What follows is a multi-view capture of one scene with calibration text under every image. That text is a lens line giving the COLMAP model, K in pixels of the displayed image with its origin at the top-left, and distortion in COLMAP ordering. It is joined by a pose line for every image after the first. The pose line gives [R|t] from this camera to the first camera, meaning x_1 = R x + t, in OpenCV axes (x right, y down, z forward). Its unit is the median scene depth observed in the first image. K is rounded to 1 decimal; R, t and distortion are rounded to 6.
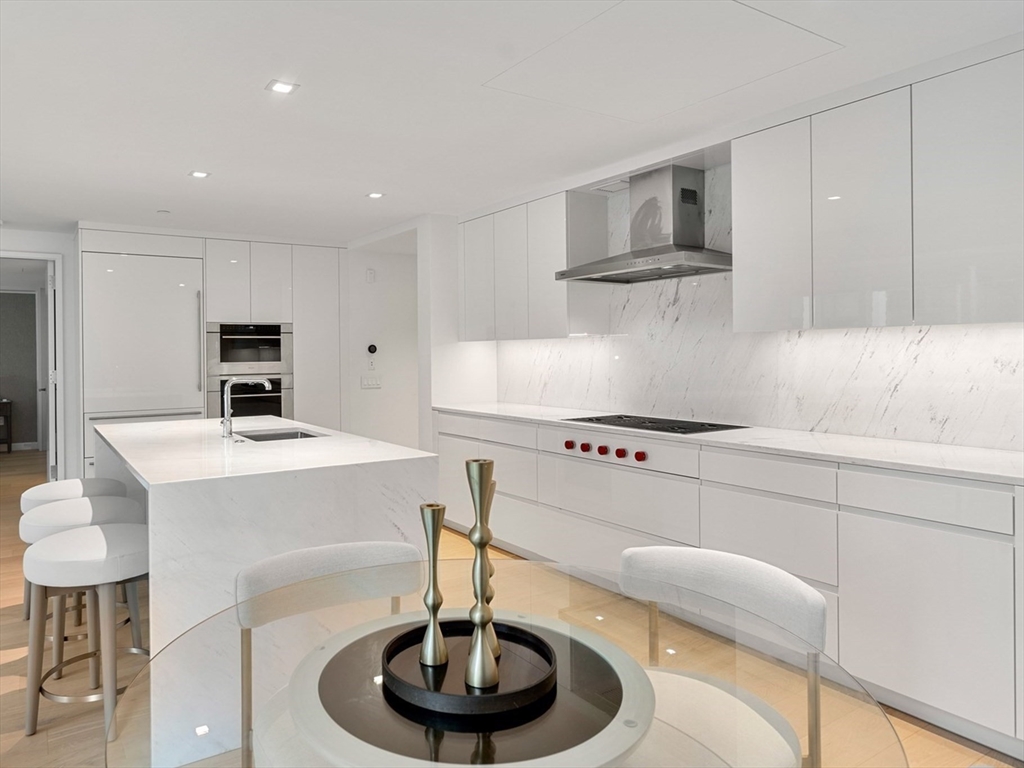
lens RADIAL K [[684.4, 0, 510.1], [0, 684.4, 351.9], [0, 0, 1]] dist [-0.004597, -0.000561]
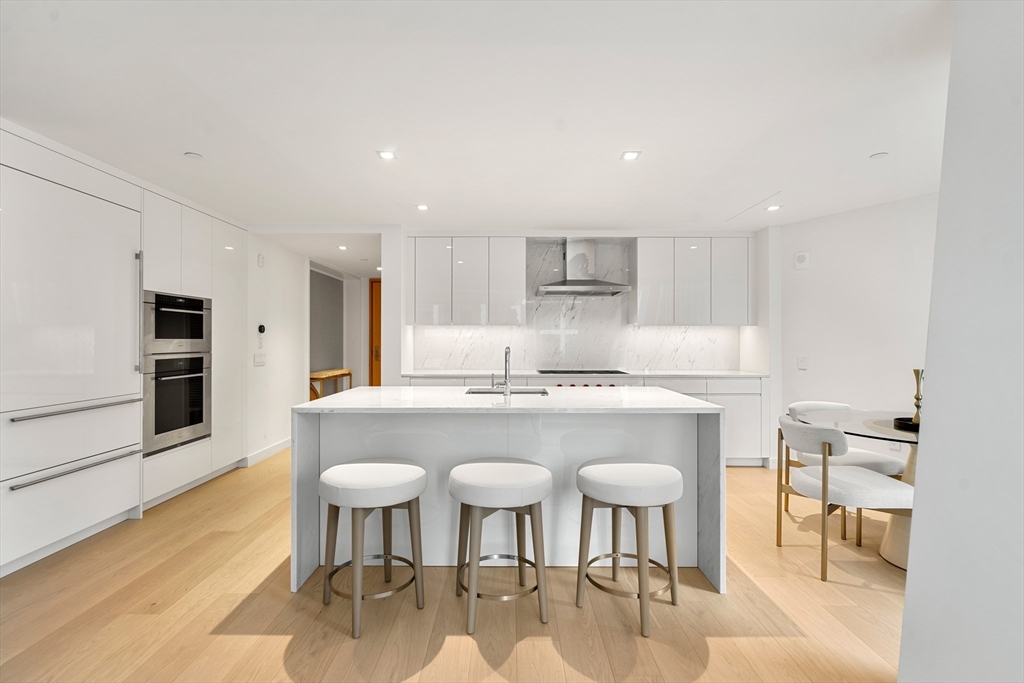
lens RADIAL K [[473.2, 0, 506.1], [0, 473.2, 340.1], [0, 0, 1]] dist [0.000936, 0.000134]
pose [[0.543600, 0.010613, 0.839277, -0.681450], [-0.006253, 0.999944, -0.008595, 0.019222], [-0.839321, -0.000576, 0.543636, 0.312798]]
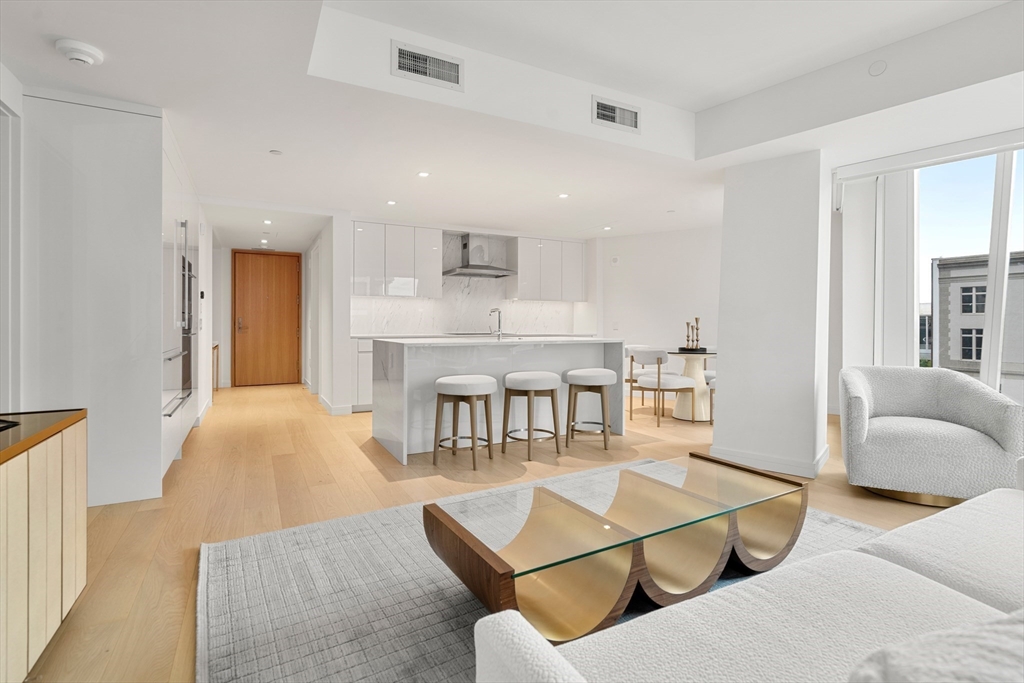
lens RADIAL K [[464.2, 0, 510.4], [0, 464.2, 321.7], [0, 0, 1]] dist [0.001296, 0.000081]
pose [[0.100613, 0.009208, 0.994883, -1.009315], [-0.004275, 0.999952, -0.008823, 0.049731], [-0.994916, -0.003365, 0.100647, 0.481107]]
